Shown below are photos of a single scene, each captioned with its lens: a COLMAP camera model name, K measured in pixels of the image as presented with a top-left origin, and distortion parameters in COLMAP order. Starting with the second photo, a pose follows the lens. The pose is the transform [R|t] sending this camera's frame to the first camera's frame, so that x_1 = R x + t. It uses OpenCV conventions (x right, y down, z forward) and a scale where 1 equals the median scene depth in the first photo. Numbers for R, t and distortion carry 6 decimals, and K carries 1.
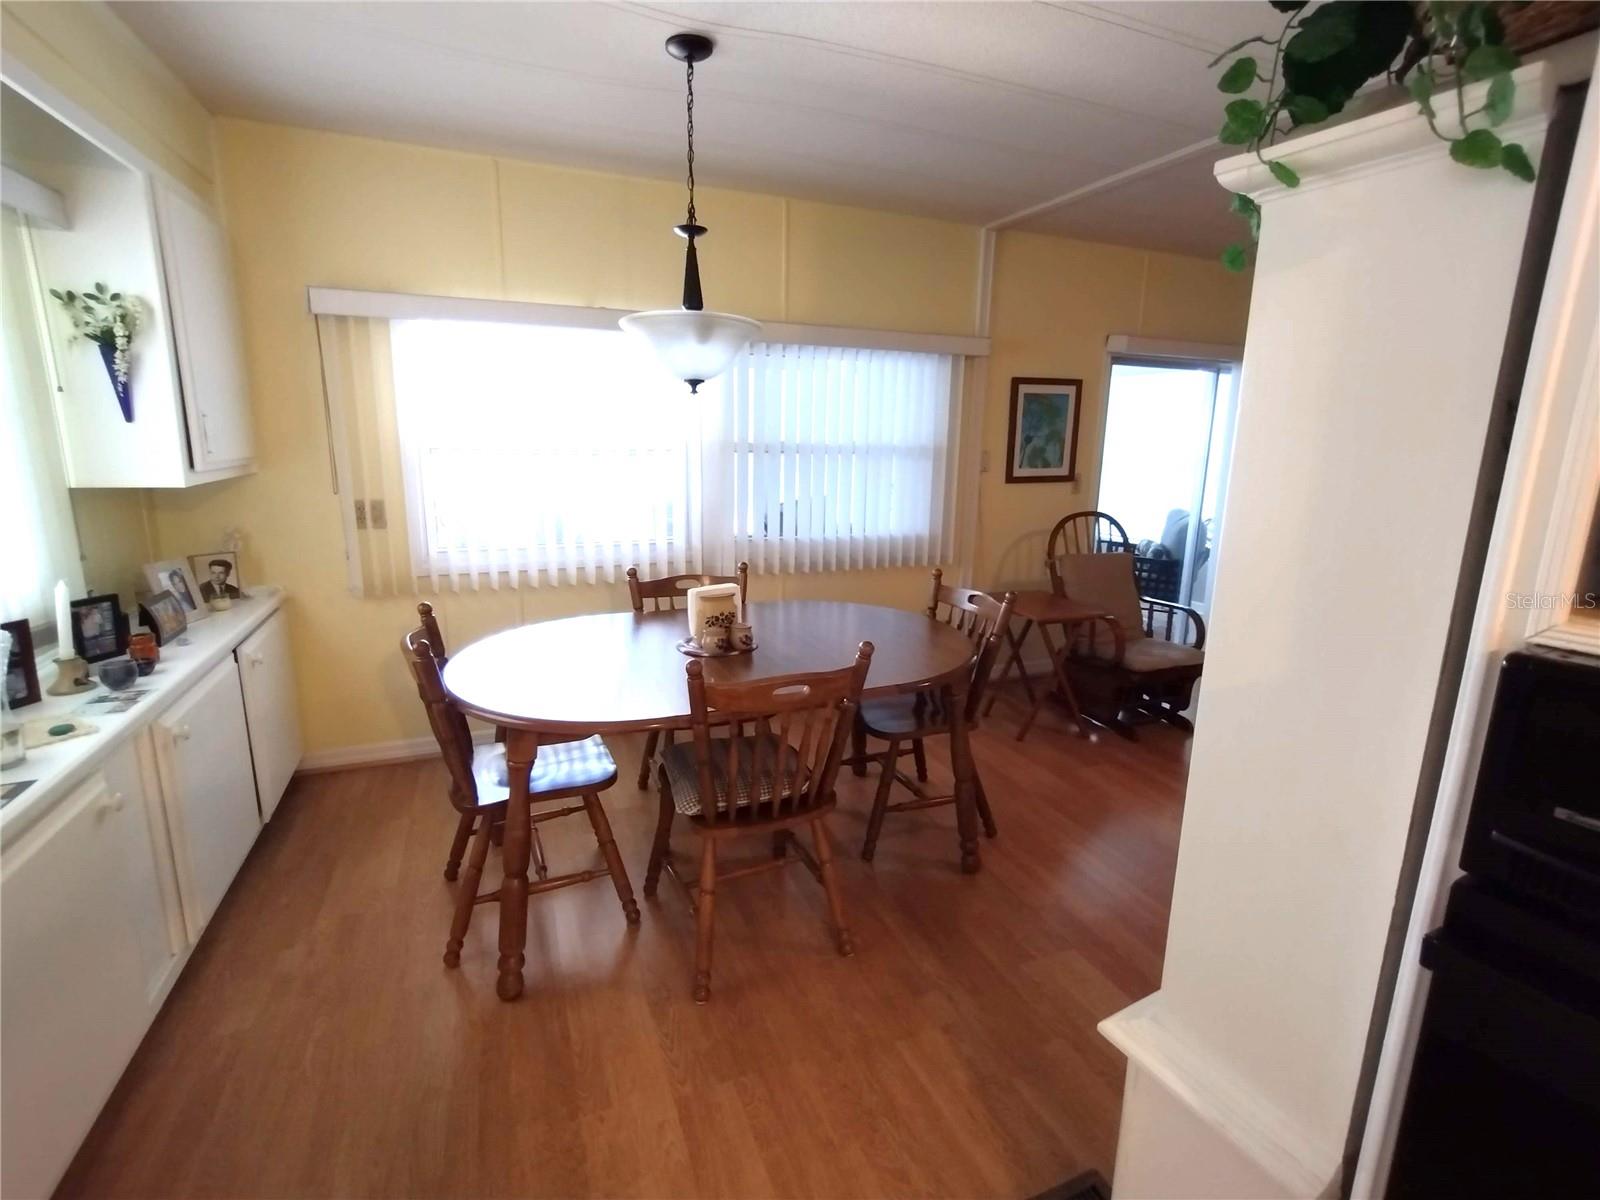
lens RADIAL K [[736.5, 0, 777.2], [0, 736.5, 584.2], [0, 0, 1]] dist [-0.001822, -0.000365]
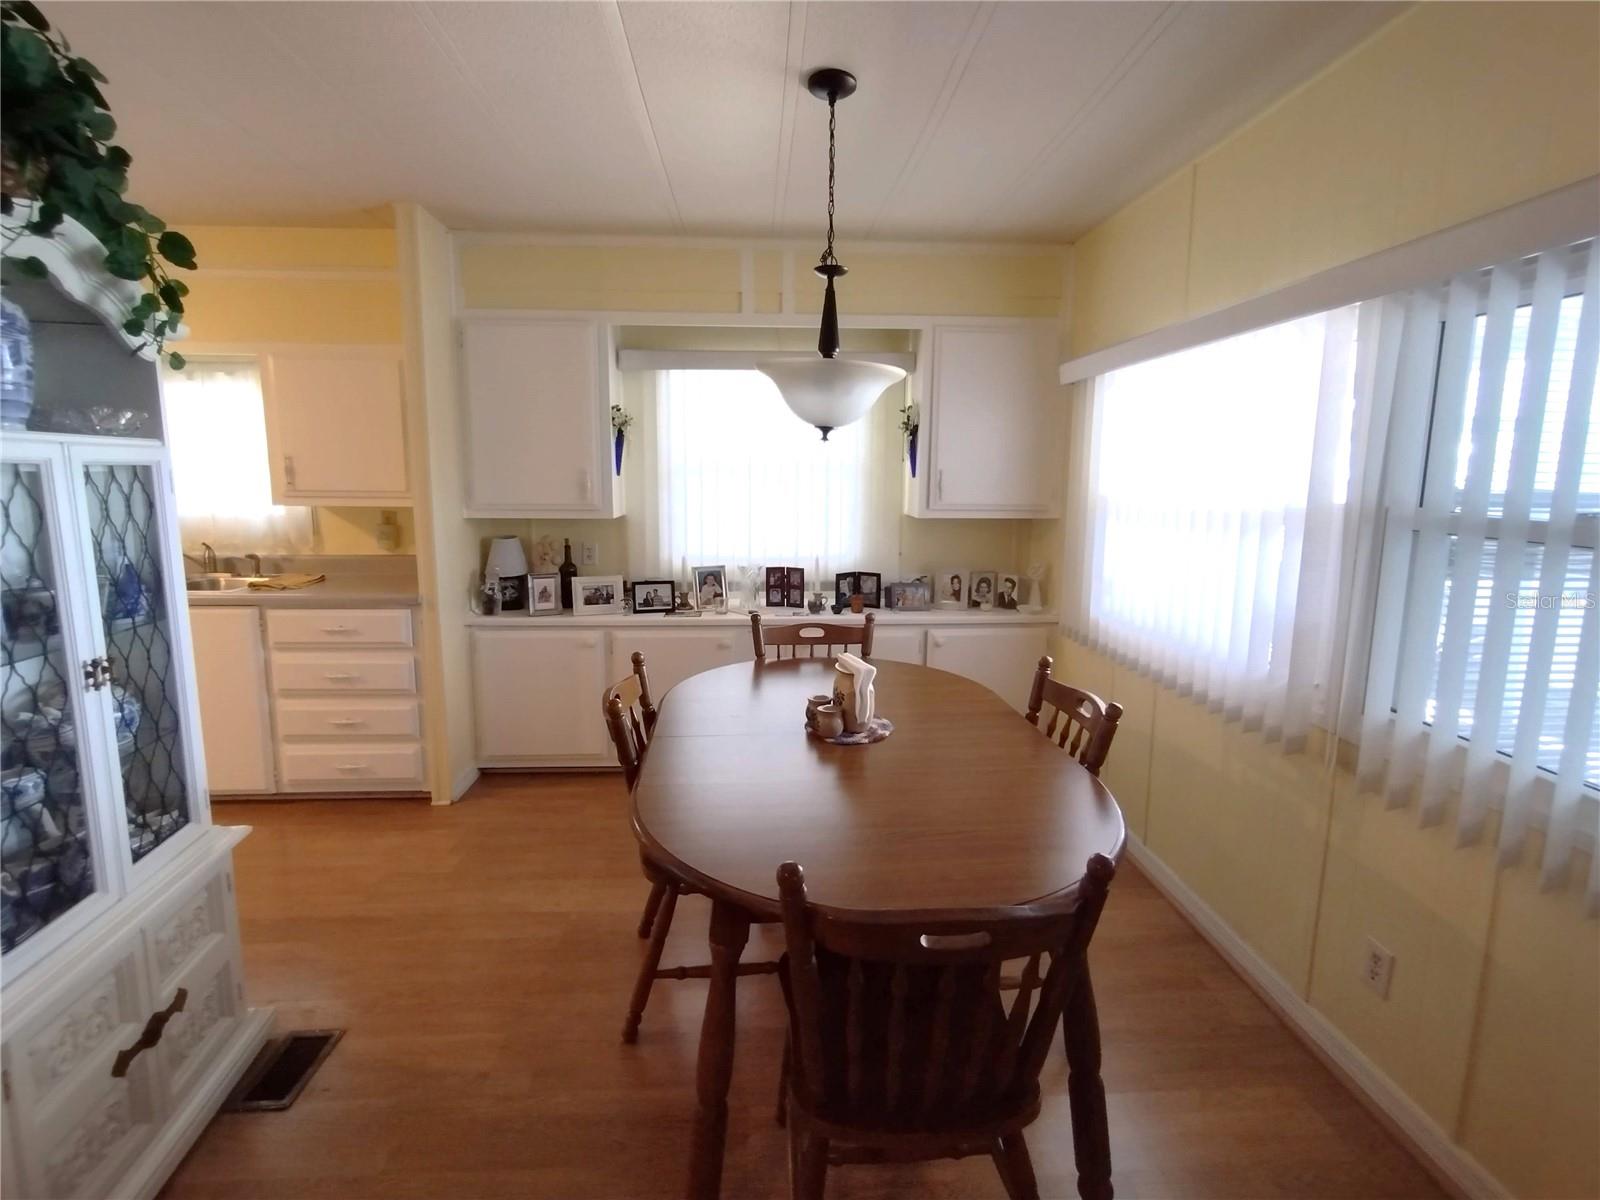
lens RADIAL K [[728.8, 0, 800.2], [0, 728.8, 577.5], [0, 0, 1]] dist [-0.002438, 0.000119]
pose [[-0.297886, 0.117518, -0.947340, 0.636062], [-0.211780, 0.959528, 0.185623, -0.203402], [0.930813, 0.255922, -0.260942, 0.991856]]
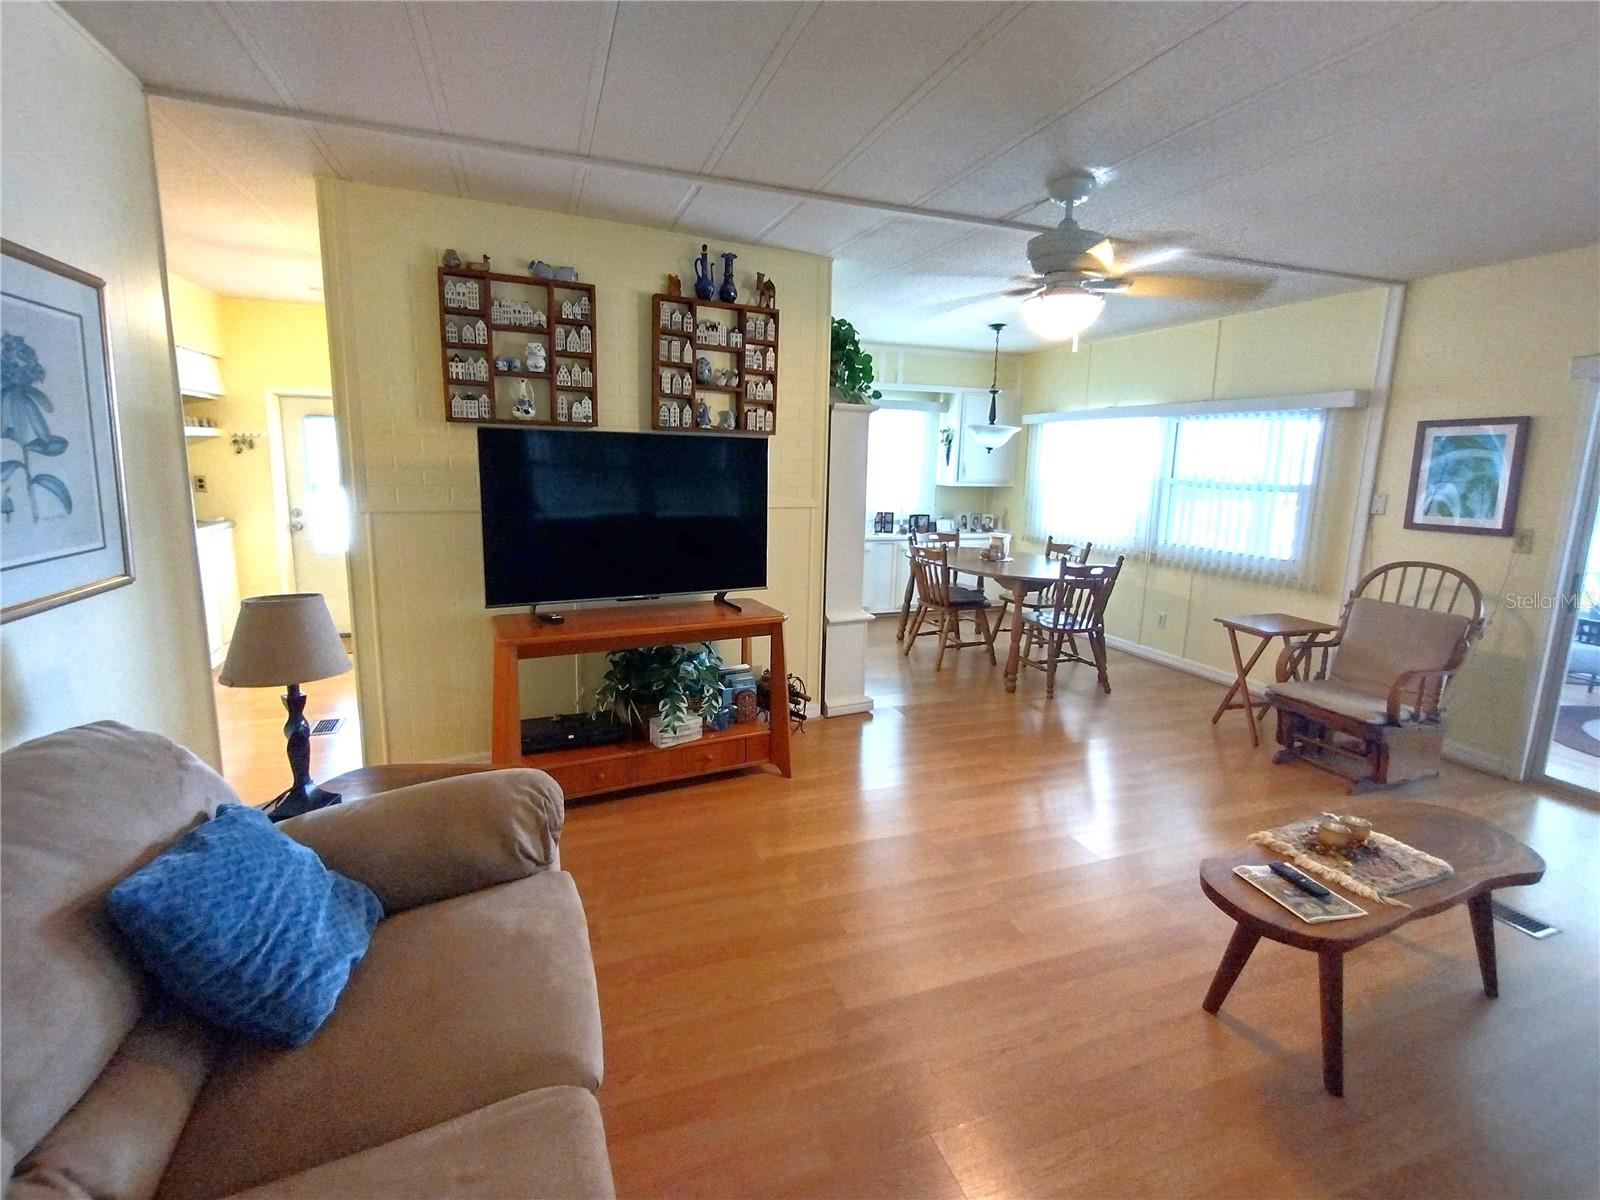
lens RADIAL K [[728.8, 0, 800.2], [0, 728.8, 577.5], [0, 0, 1]] dist [-0.002438, 0.000119]
pose [[-0.024229, 0.143275, -0.989386, 1.957664], [-0.230916, 0.962112, 0.144980, -0.045546], [0.972672, 0.231977, 0.009774, 0.344698]]
